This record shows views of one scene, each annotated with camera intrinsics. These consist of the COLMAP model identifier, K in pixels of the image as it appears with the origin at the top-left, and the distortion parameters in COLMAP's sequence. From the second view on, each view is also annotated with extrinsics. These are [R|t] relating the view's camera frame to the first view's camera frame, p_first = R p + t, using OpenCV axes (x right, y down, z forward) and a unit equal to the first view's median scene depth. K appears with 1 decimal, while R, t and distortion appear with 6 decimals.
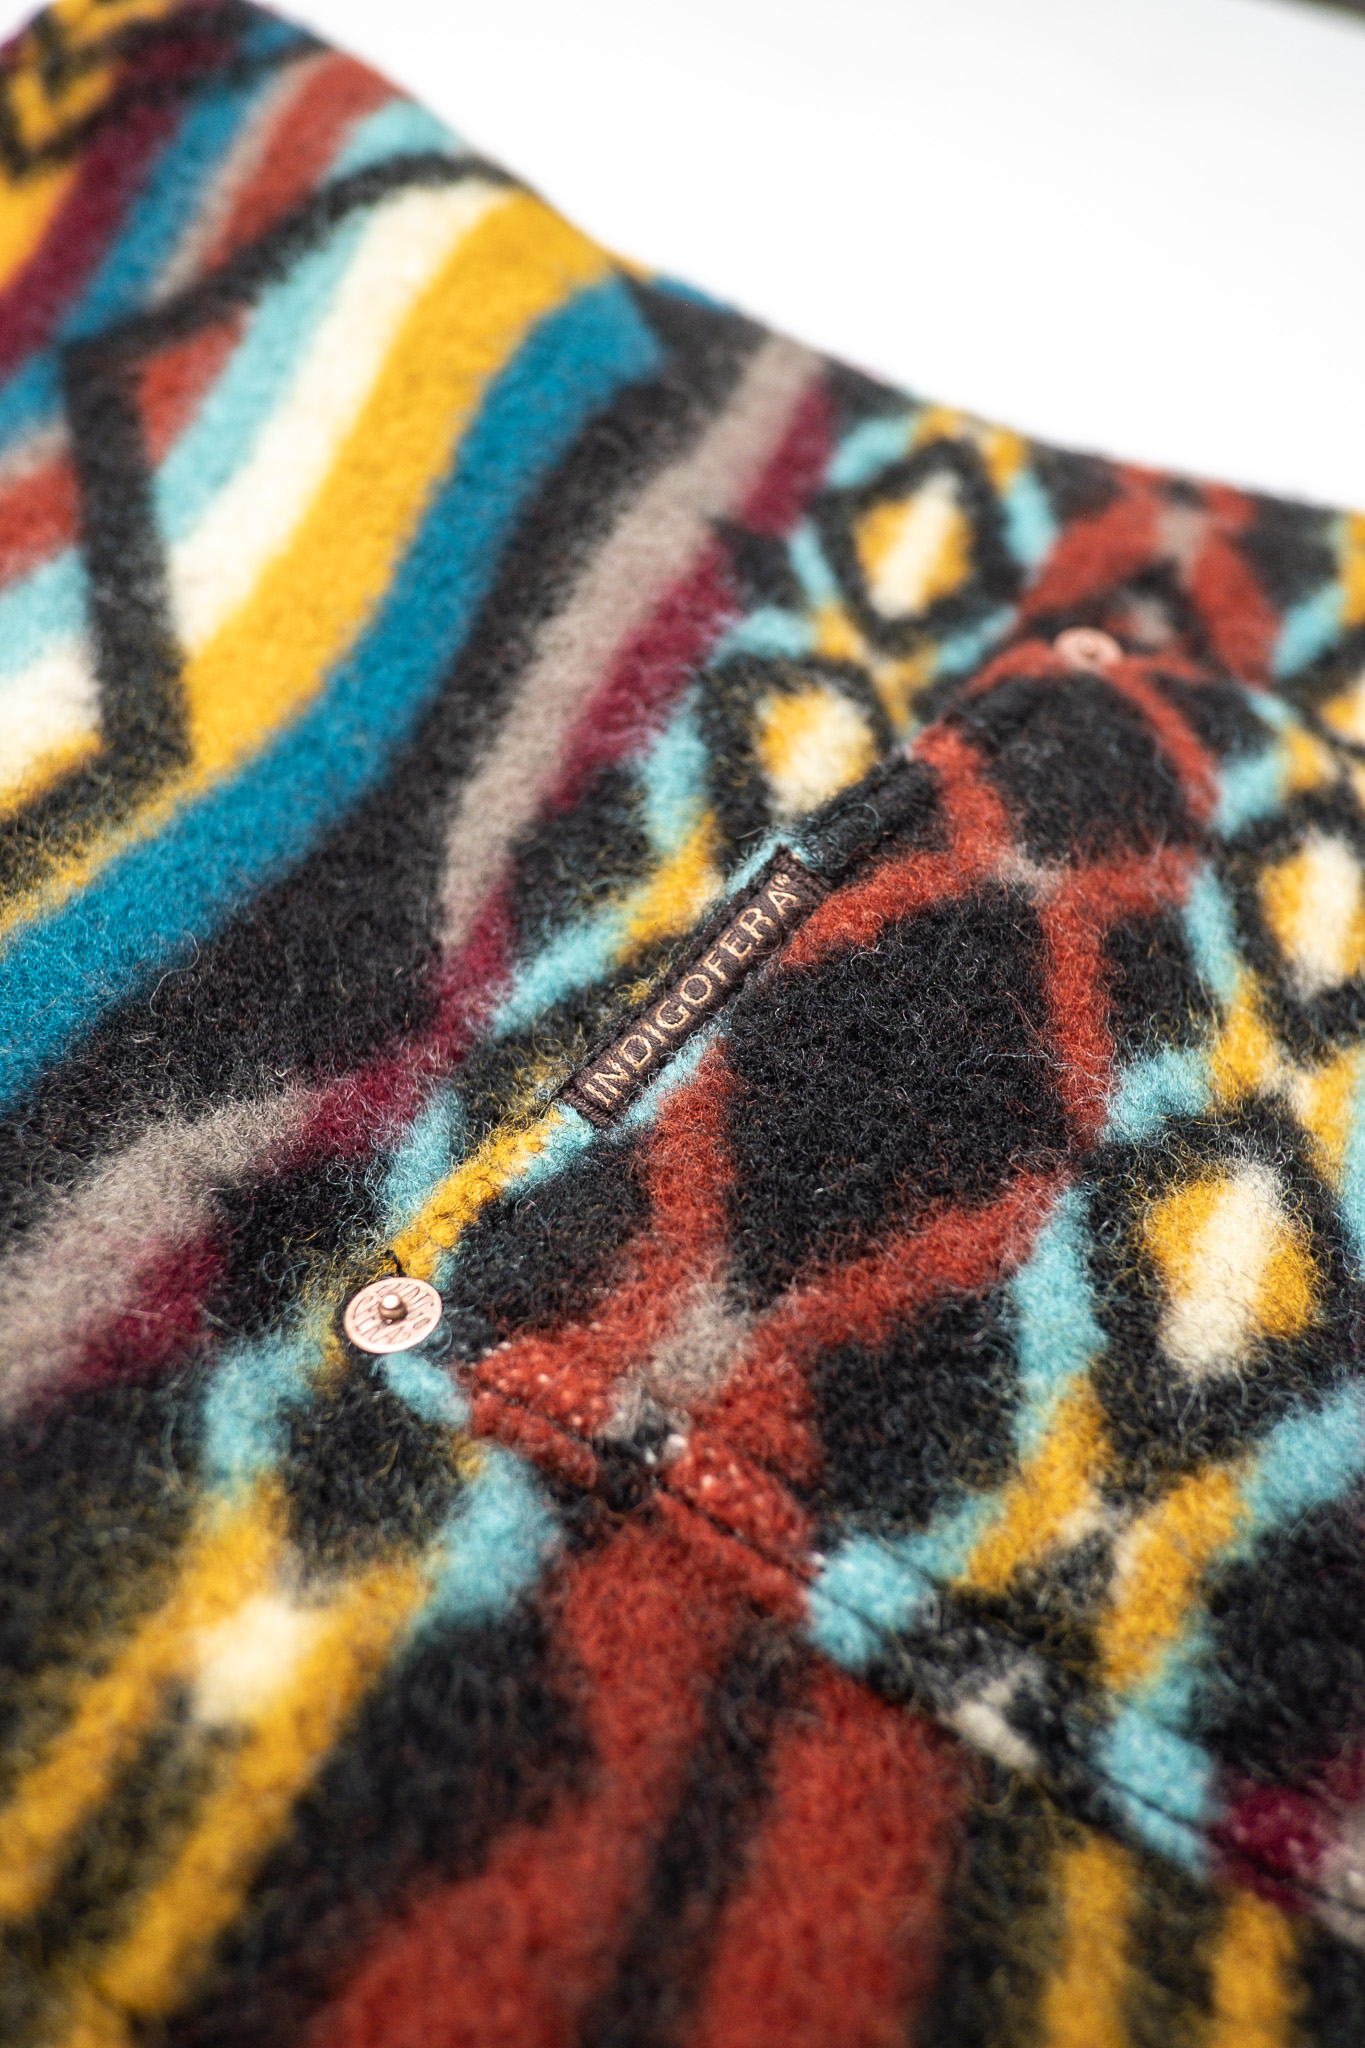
lens RADIAL K [[1593.6, 0, 682.5], [0, 1593.6, 1024.0], [0, 0, 1]] dist [-0.001267, -0.001317]
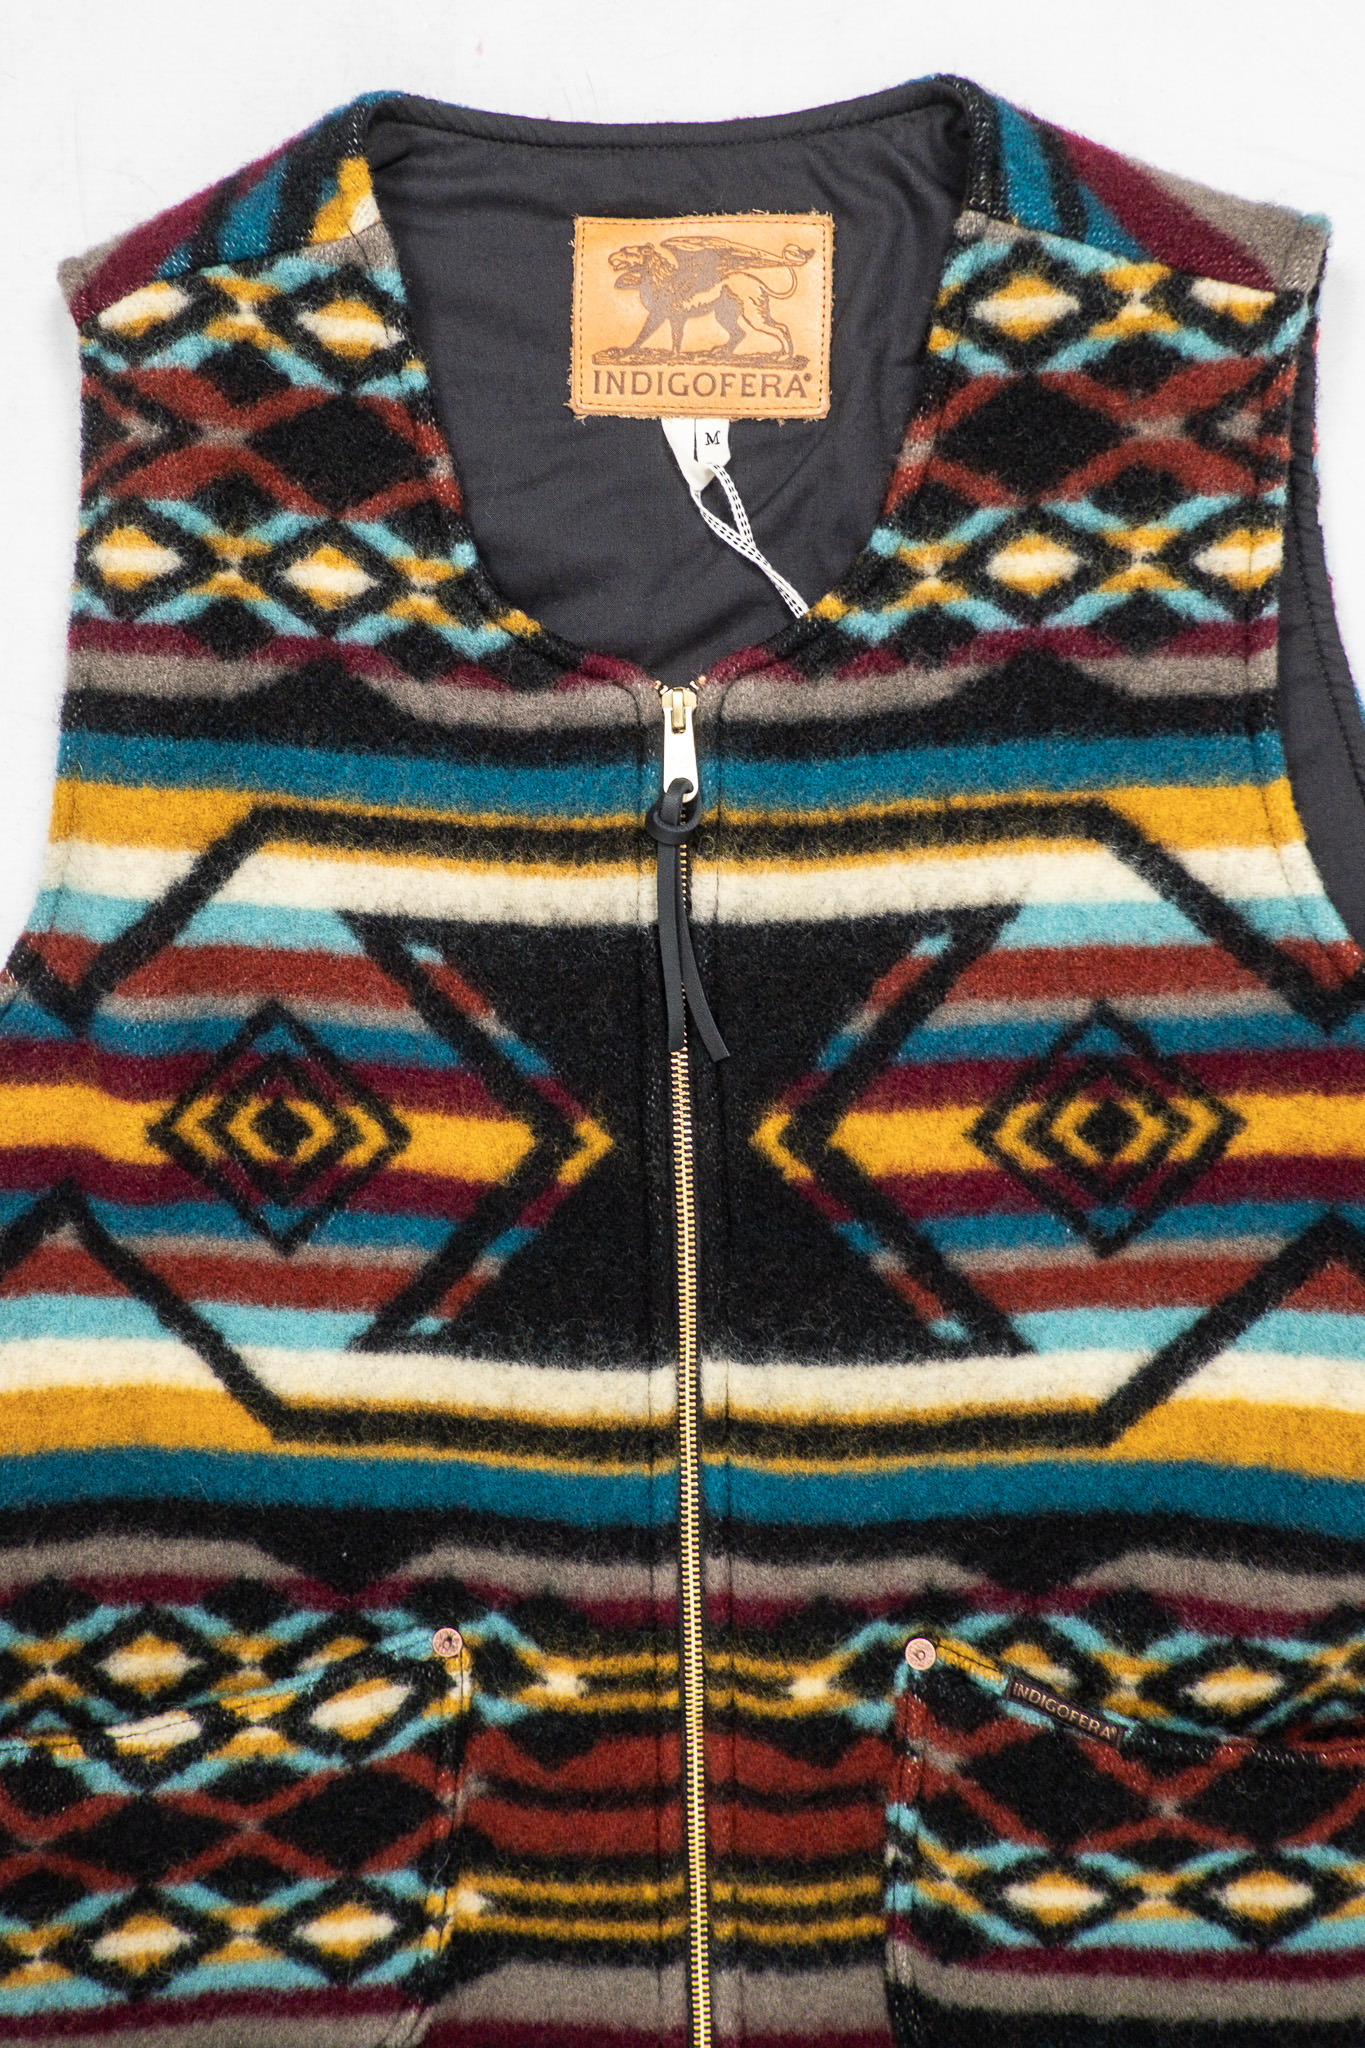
lens RADIAL K [[1715.9, 0, 735.9], [0, 1715.9, 1024.2], [0, 0, 1]] dist [-0.003936, -0.009684]
pose [[0.427819, 0.899908, -0.084482, -1.217103], [-0.582338, 0.345910, 0.735683, -2.637502], [0.691270, -0.265542, 0.672037, -1.264582]]
